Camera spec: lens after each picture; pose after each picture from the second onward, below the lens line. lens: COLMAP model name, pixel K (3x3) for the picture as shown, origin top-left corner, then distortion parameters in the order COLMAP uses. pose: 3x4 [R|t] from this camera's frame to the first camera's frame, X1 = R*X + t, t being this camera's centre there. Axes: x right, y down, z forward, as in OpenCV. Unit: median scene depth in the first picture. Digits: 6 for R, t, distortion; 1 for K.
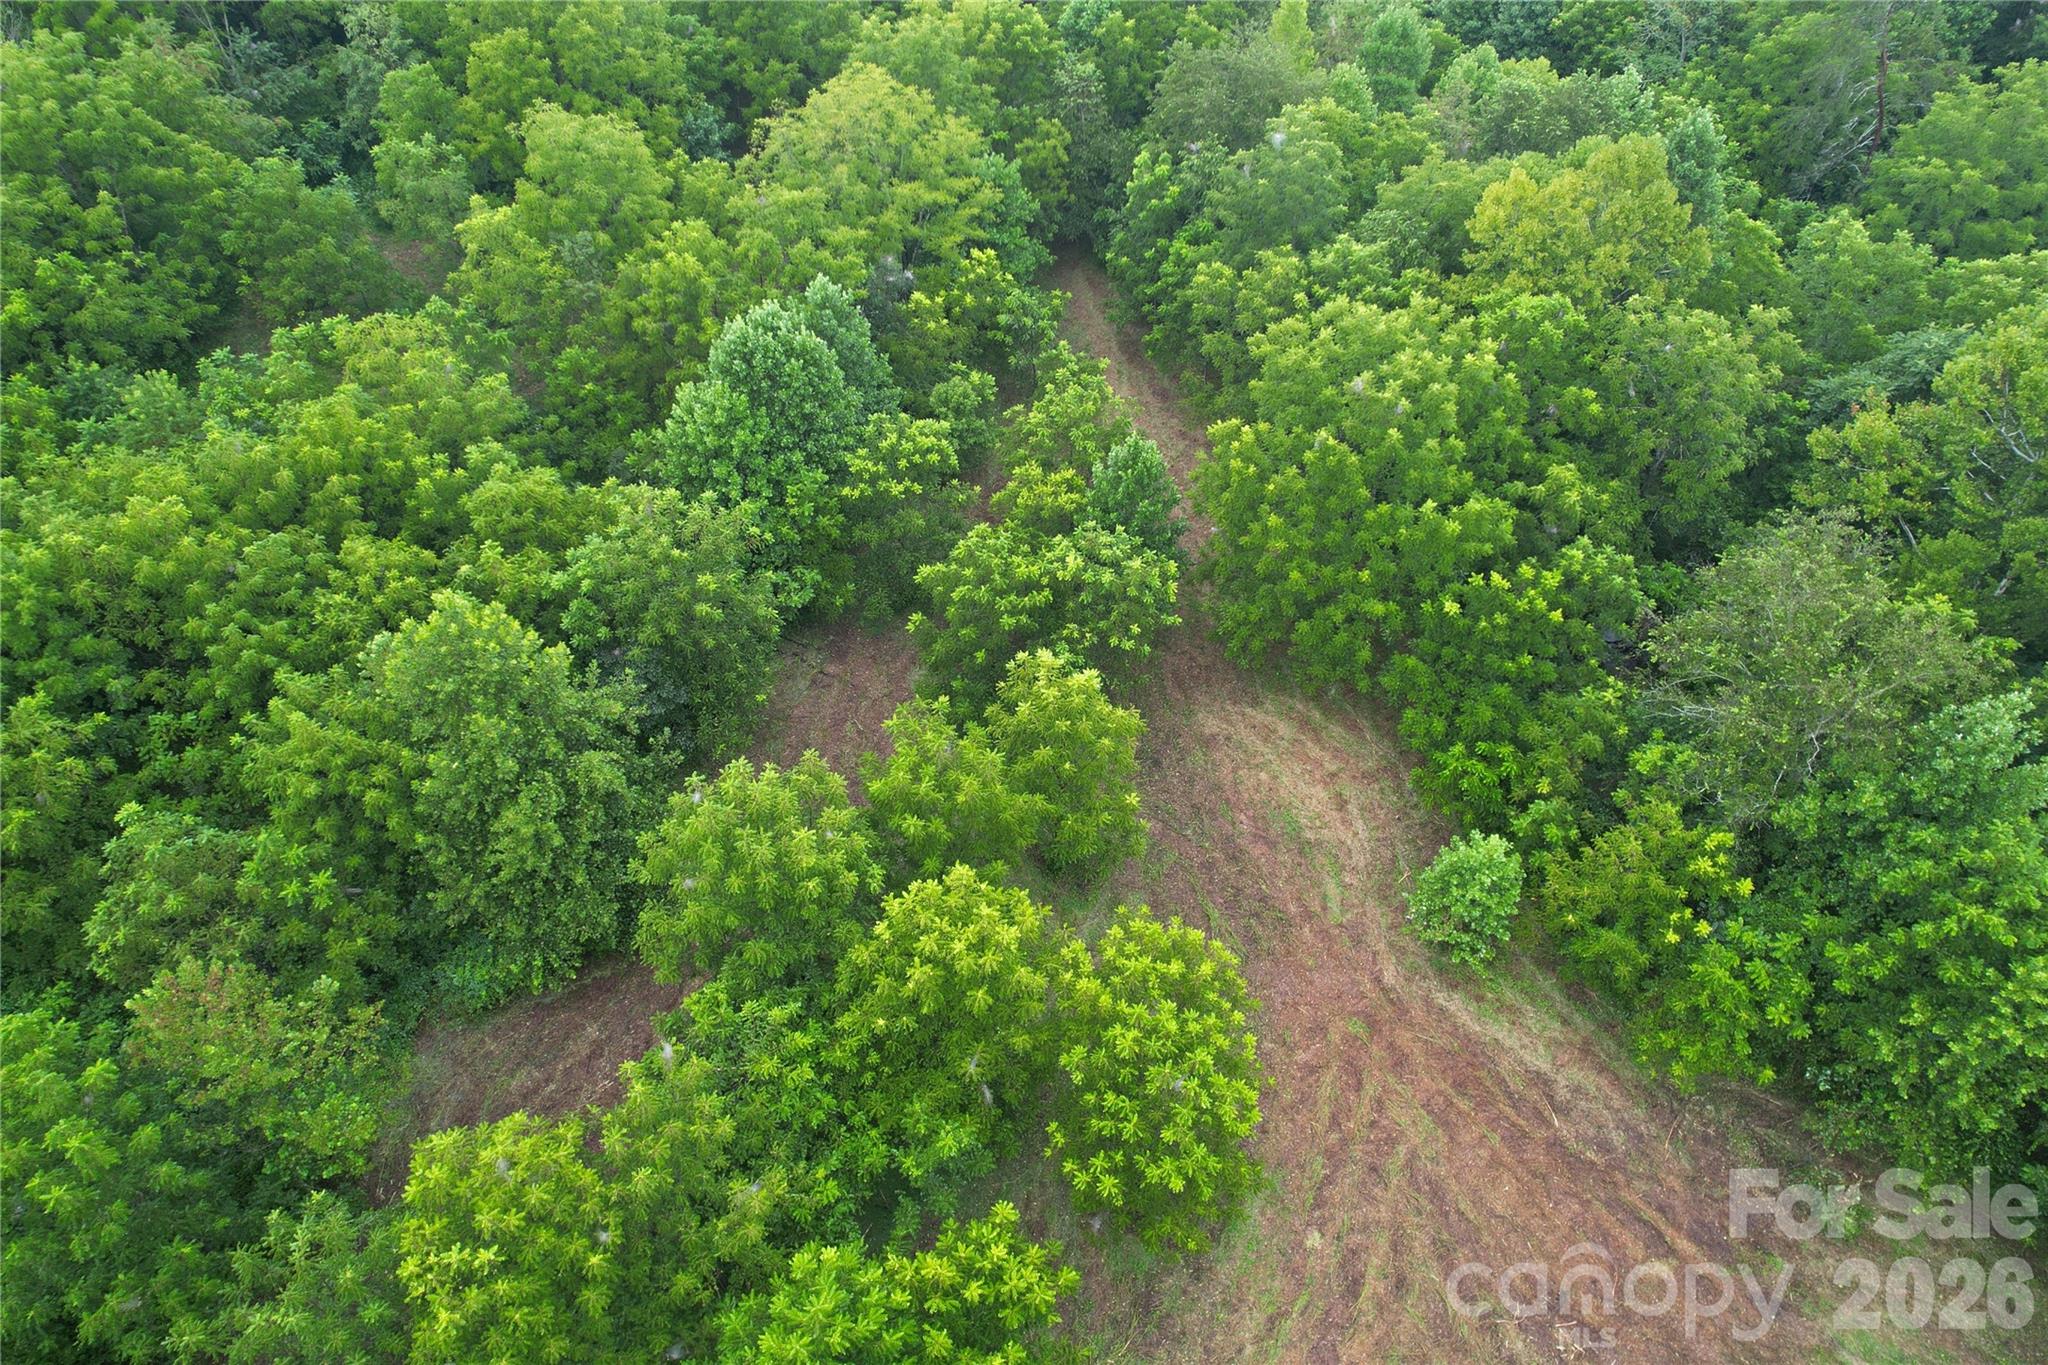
lens RADIAL K [[1326.6, 0, 1024.0], [0, 1326.6, 682.5], [0, 0, 1]] dist [-0.065918, 0.082199]
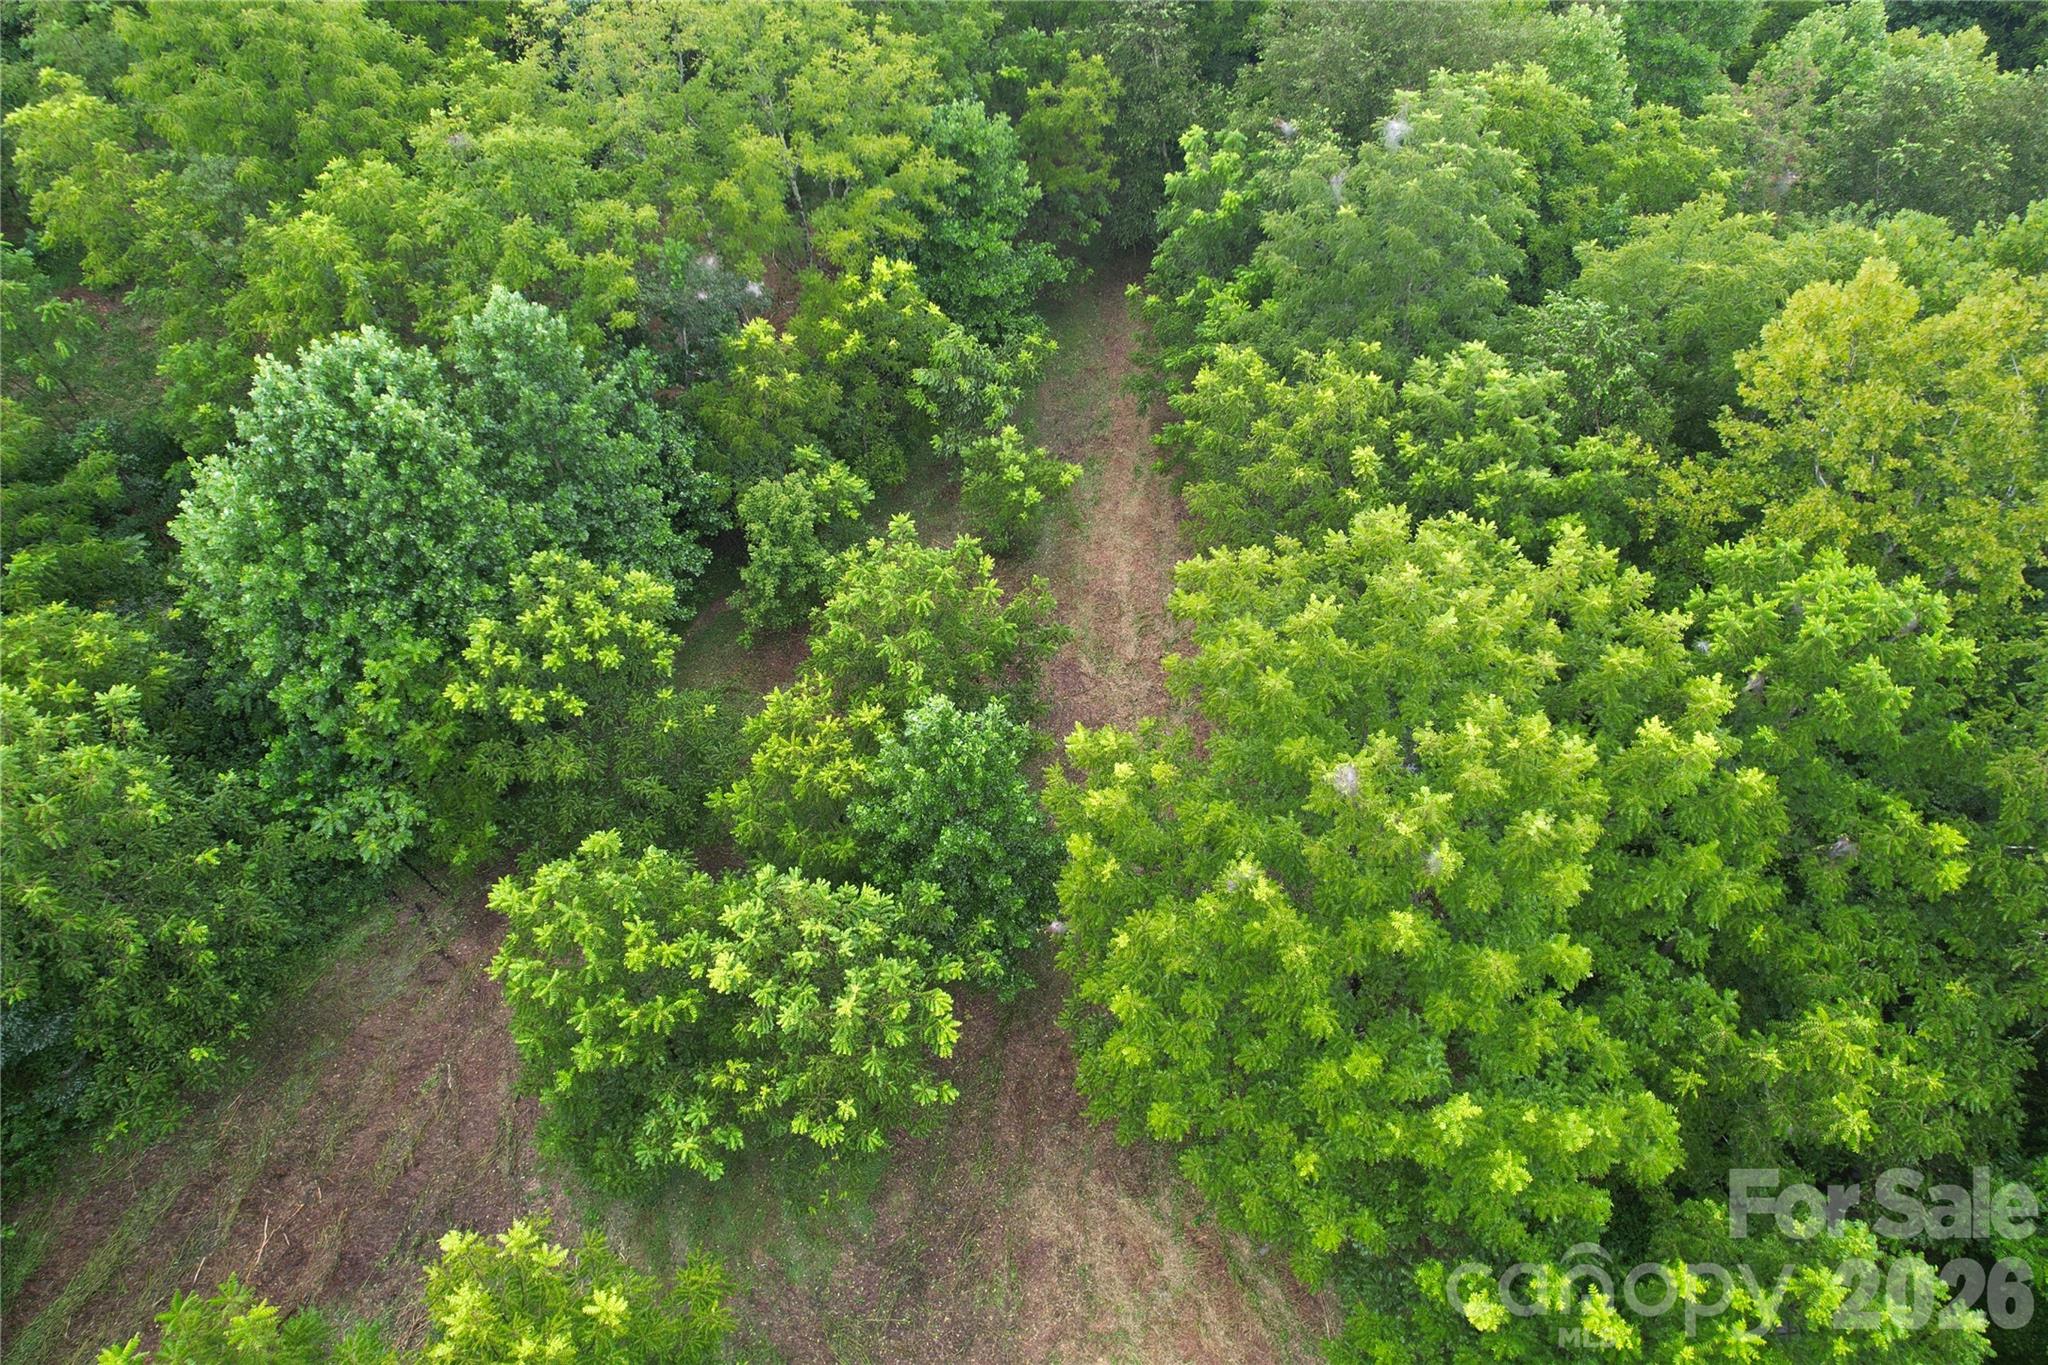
lens RADIAL K [[1326.6, 0, 1024.0], [0, 1326.6, 682.5], [0, 0, 1]] dist [-0.065918, 0.082199]
pose [[0.972293, 0.179087, -0.150245, 0.274903], [-0.172274, 0.983381, 0.057302, -0.335737], [0.158010, -0.029831, 0.986987, 0.752403]]
